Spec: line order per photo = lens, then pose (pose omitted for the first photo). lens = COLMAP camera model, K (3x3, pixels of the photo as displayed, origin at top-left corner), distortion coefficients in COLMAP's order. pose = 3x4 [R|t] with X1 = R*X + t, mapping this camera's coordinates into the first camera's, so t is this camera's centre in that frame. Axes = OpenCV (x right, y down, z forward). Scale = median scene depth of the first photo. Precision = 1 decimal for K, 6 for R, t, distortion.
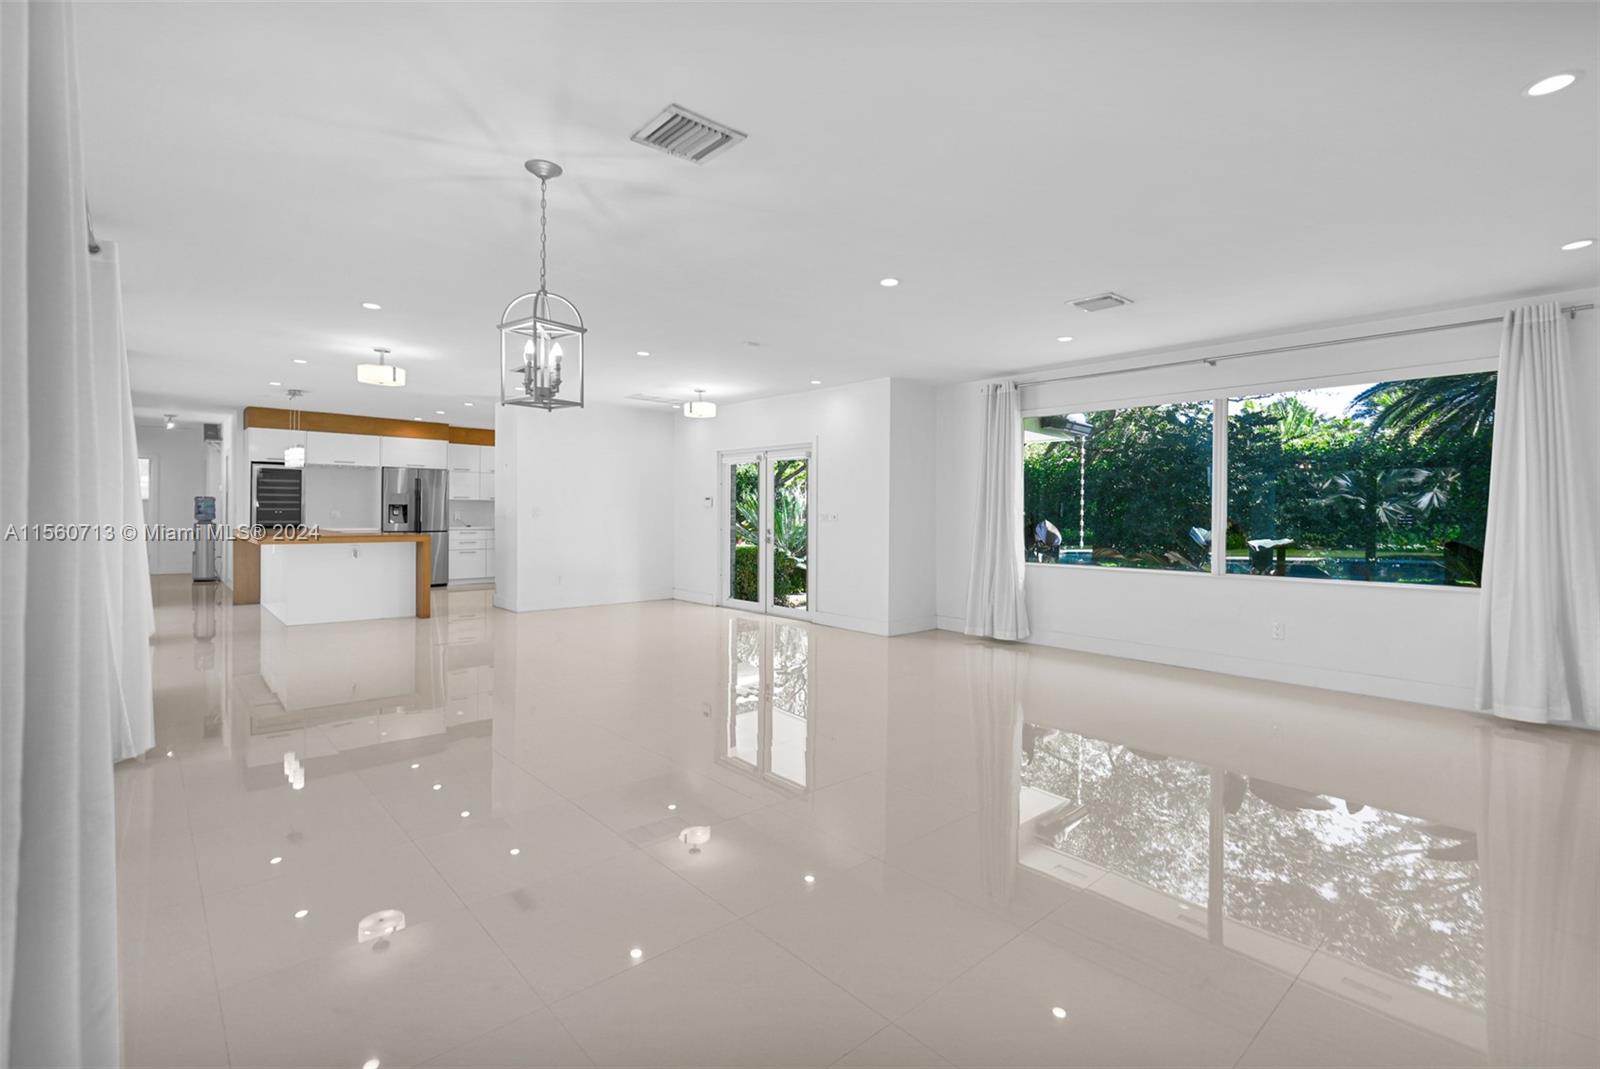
lens RADIAL K [[747.1, 0, 758.3], [0, 747.1, 524.0], [0, 0, 1]] dist [0.008751, 0.001619]
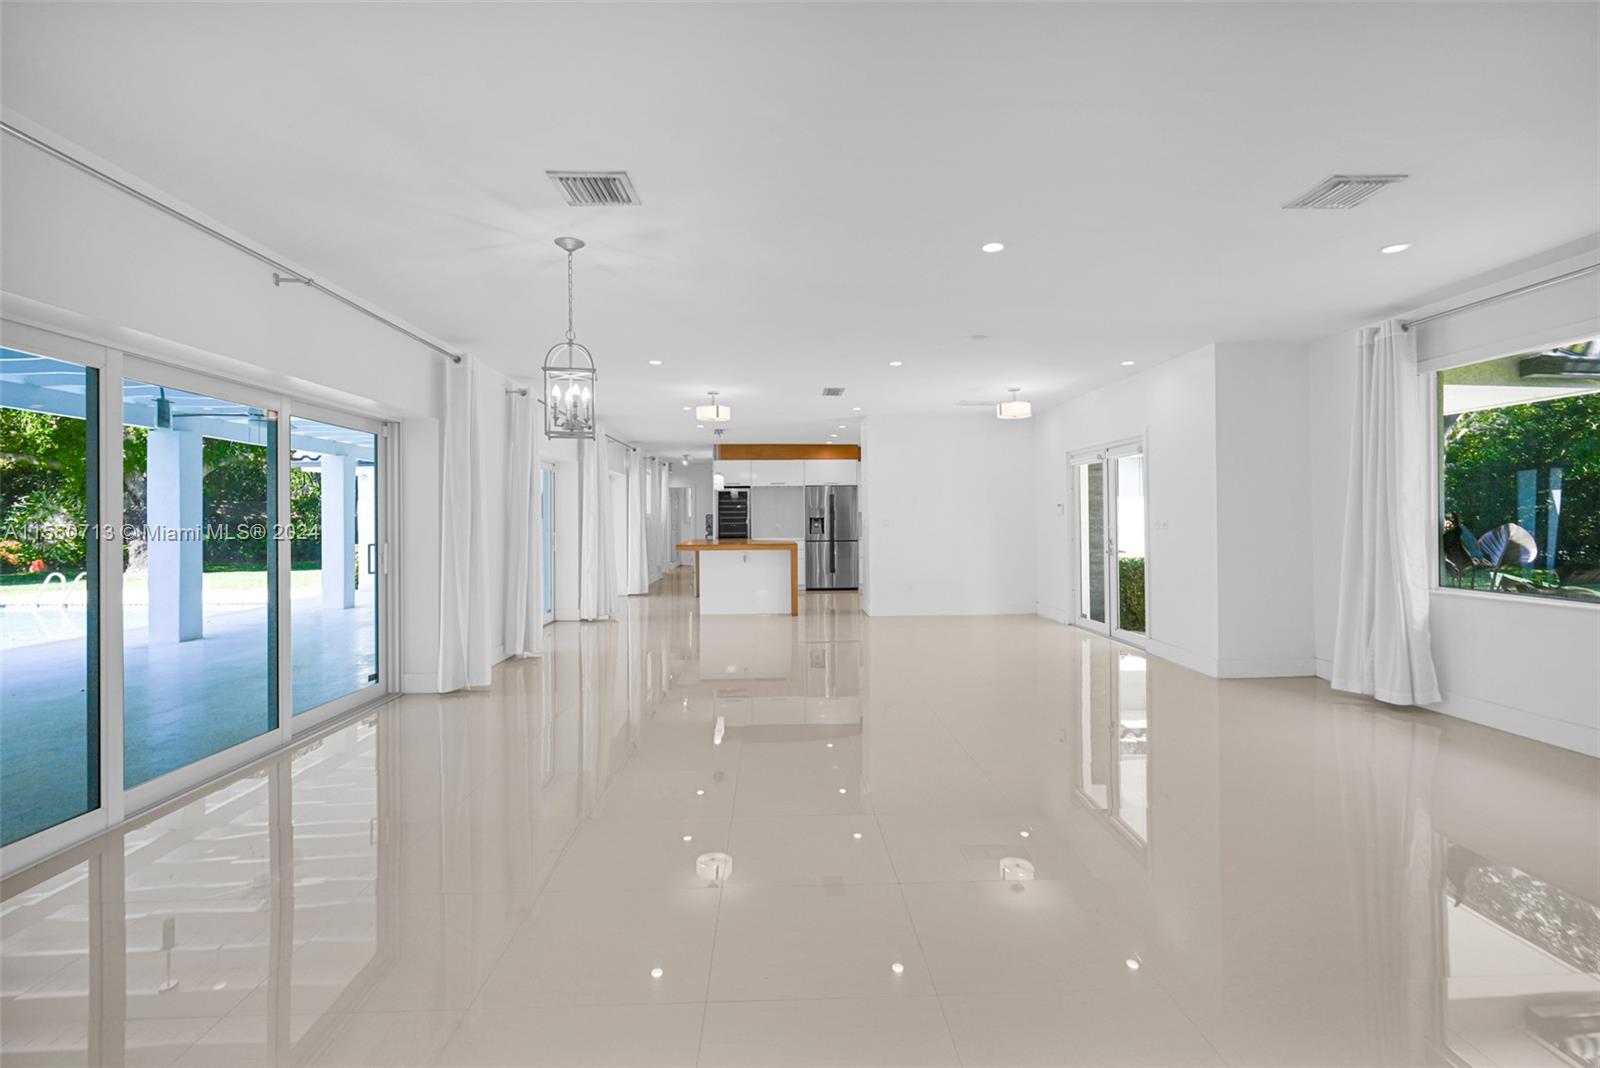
lens RADIAL K [[747.1, 0, 810.6], [0, 747.1, 524.4], [0, 0, 1]] dist [0.008751, 0.001619]
pose [[0.773831, -0.011915, -0.633280, 0.330390], [0.004149, 0.999897, -0.013742, 0.000678], [0.633379, 0.008007, 0.773801, 0.130190]]
